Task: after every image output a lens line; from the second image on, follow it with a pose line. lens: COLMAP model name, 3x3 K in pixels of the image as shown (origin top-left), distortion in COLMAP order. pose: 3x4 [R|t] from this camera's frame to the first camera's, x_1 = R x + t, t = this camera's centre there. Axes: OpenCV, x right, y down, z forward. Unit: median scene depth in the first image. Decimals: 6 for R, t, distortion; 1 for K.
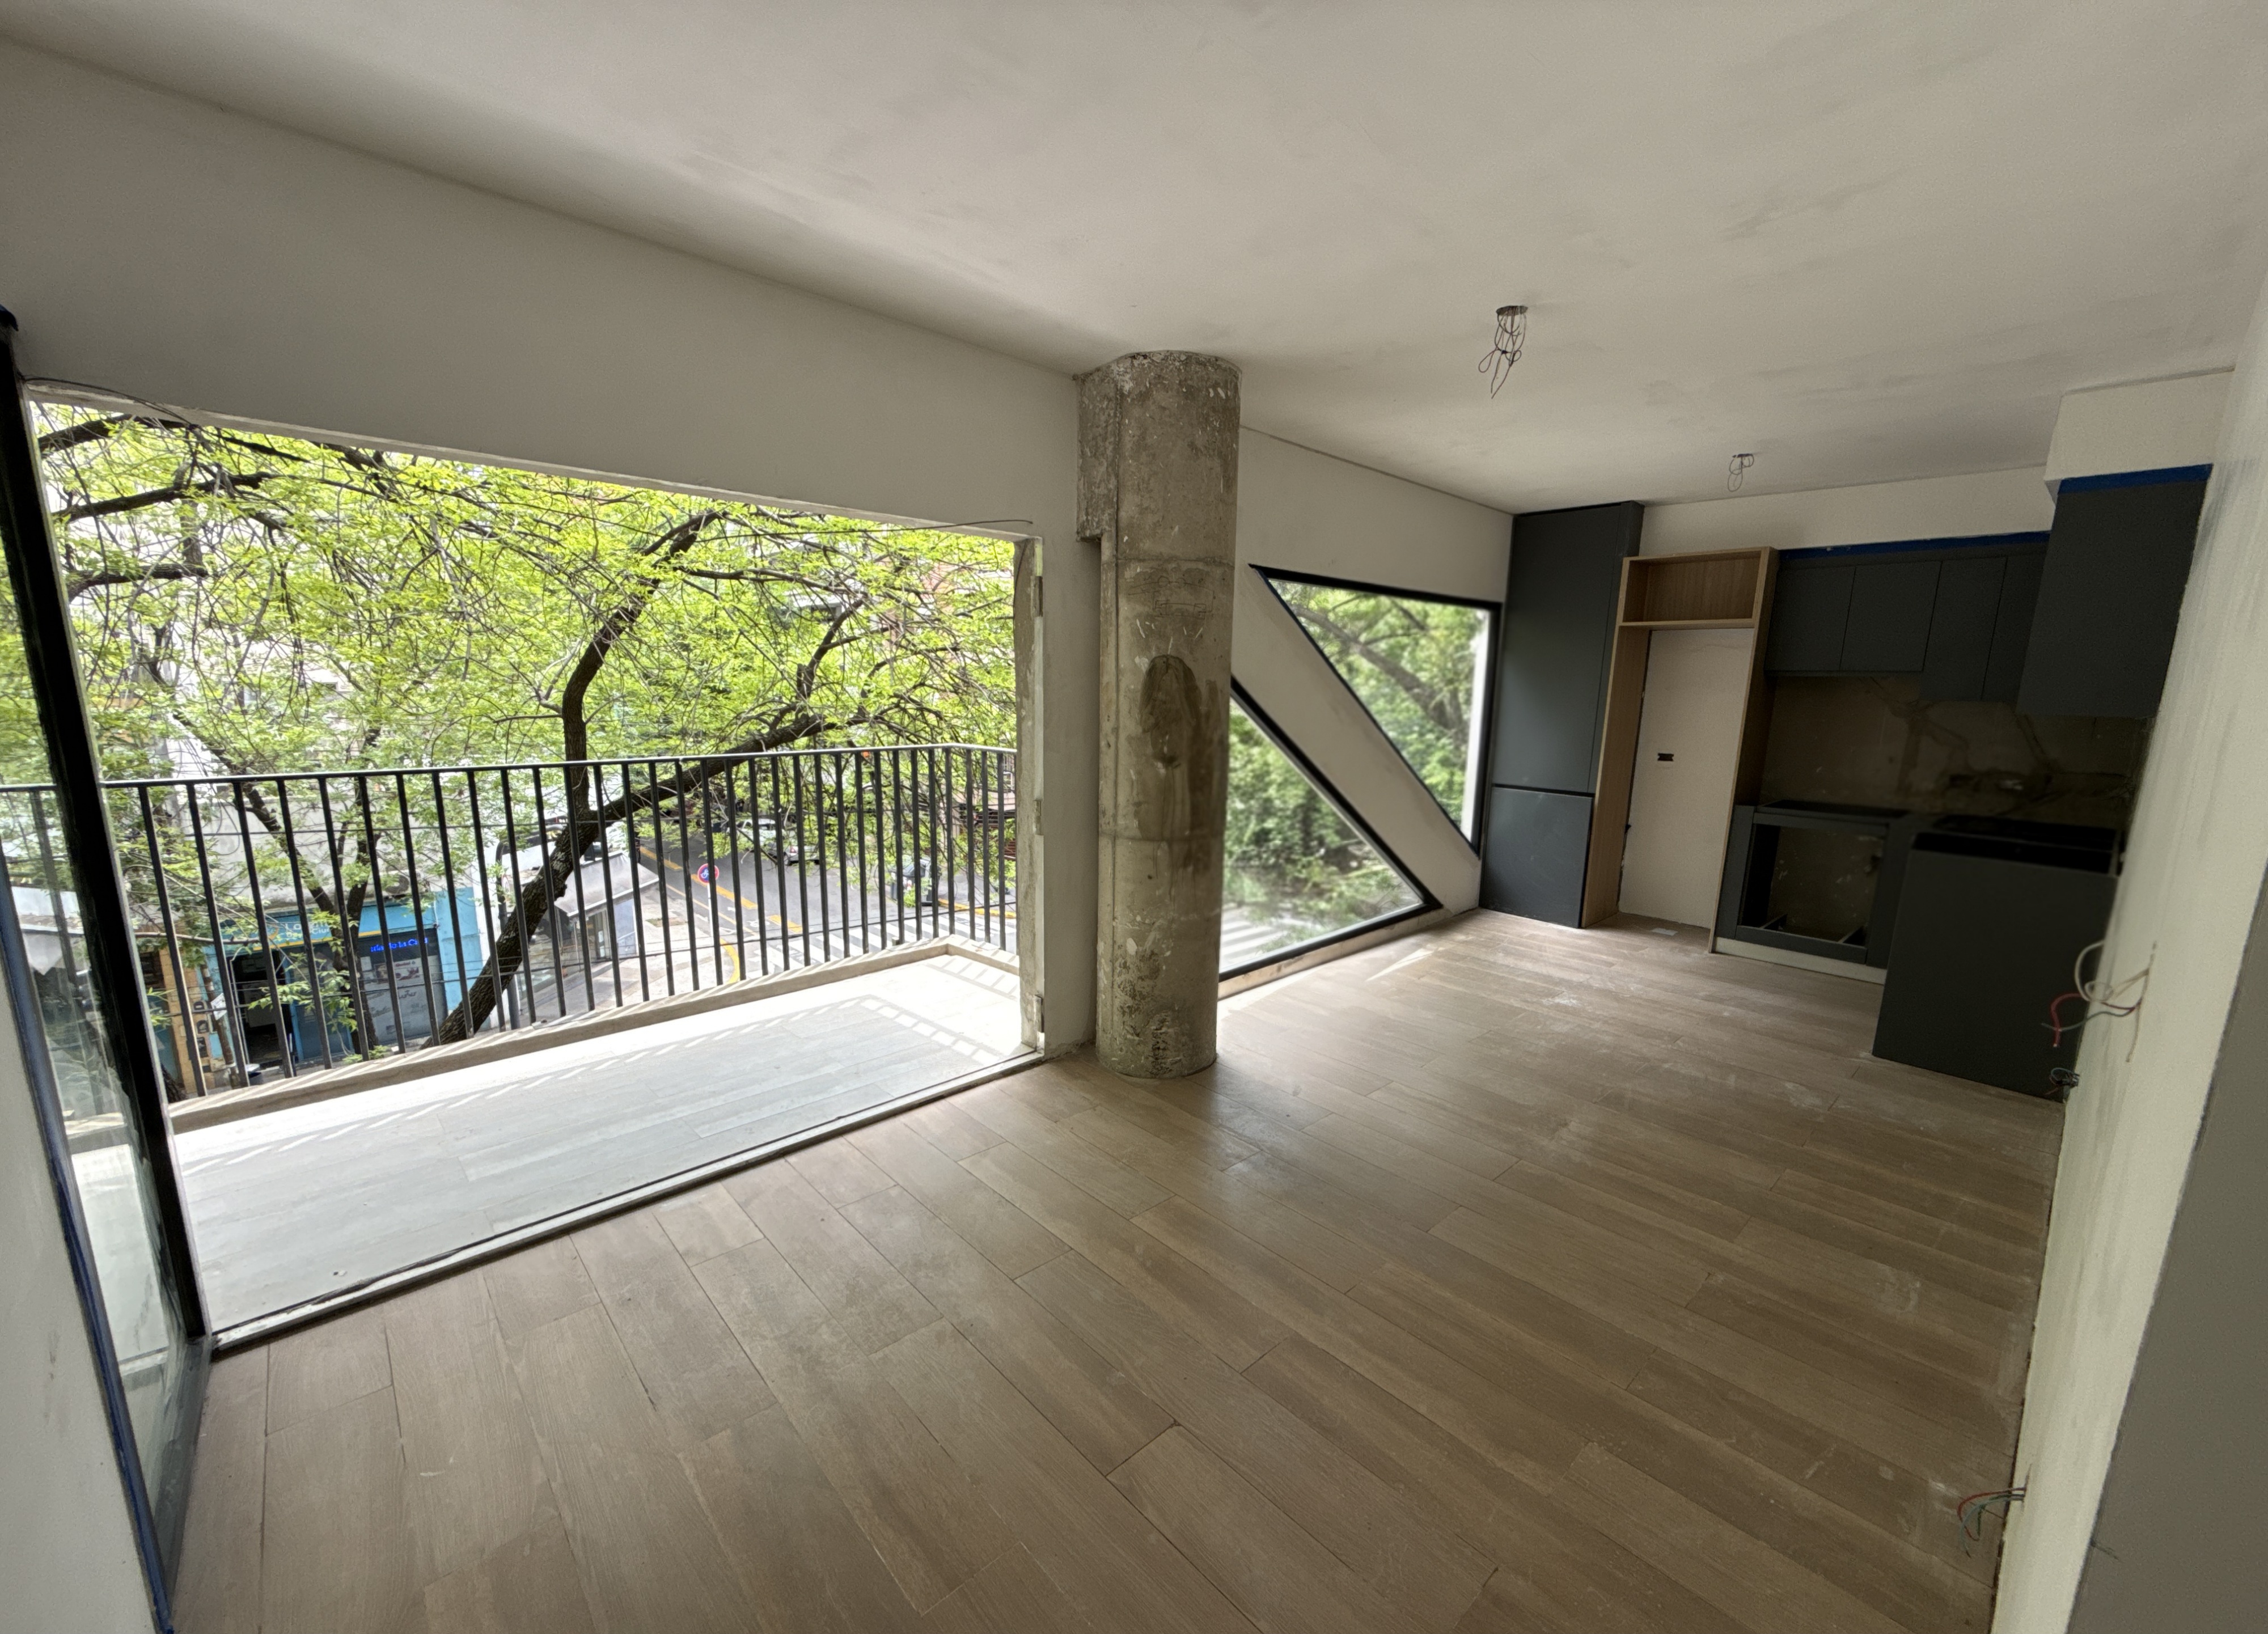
lens RADIAL K [[905.0, 0, 1132.7], [0, 905.0, 851.6], [0, 0, 1]] dist [-0.002116, -0.000051]
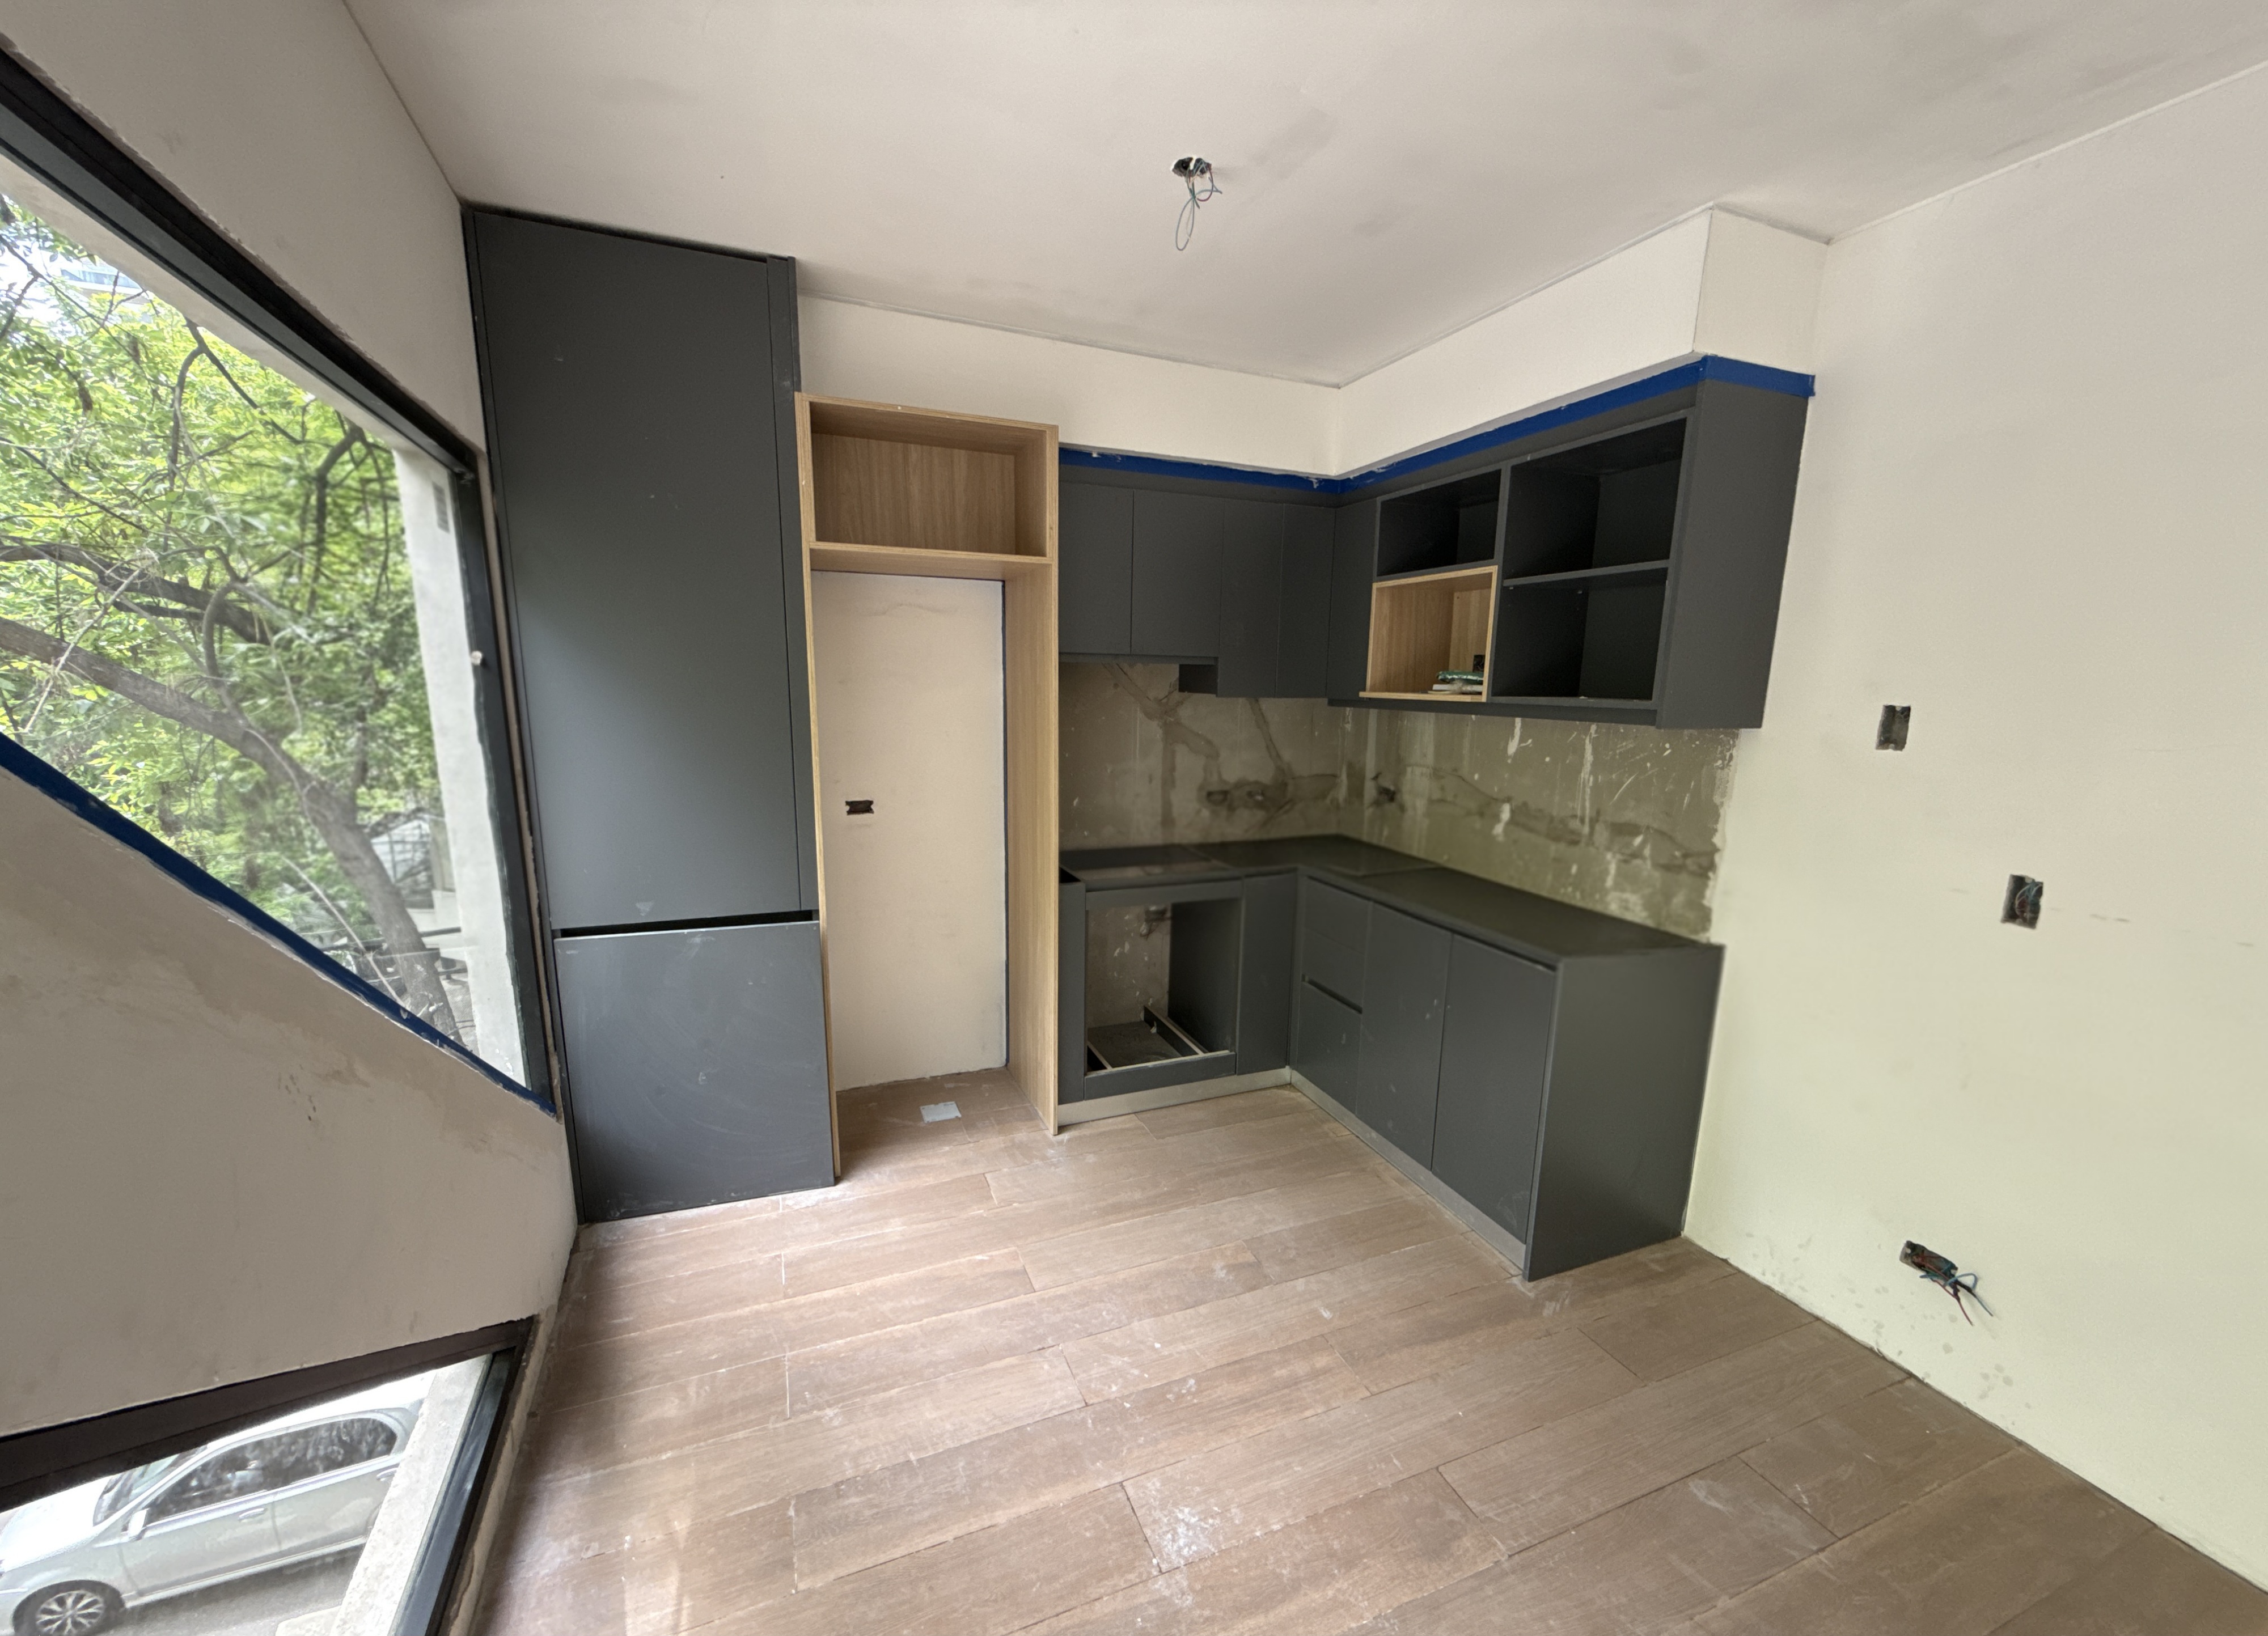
lens RADIAL K [[905.0, 0, 1134.2], [0, 905.0, 850.4], [0, 0, 1]] dist [-0.002116, -0.000051]
pose [[0.350629, -0.187528, 0.917547, 0.212177], [0.167284, 0.976531, 0.135658, -0.194292], [-0.921453, 0.105925, 0.373770, 0.993499]]
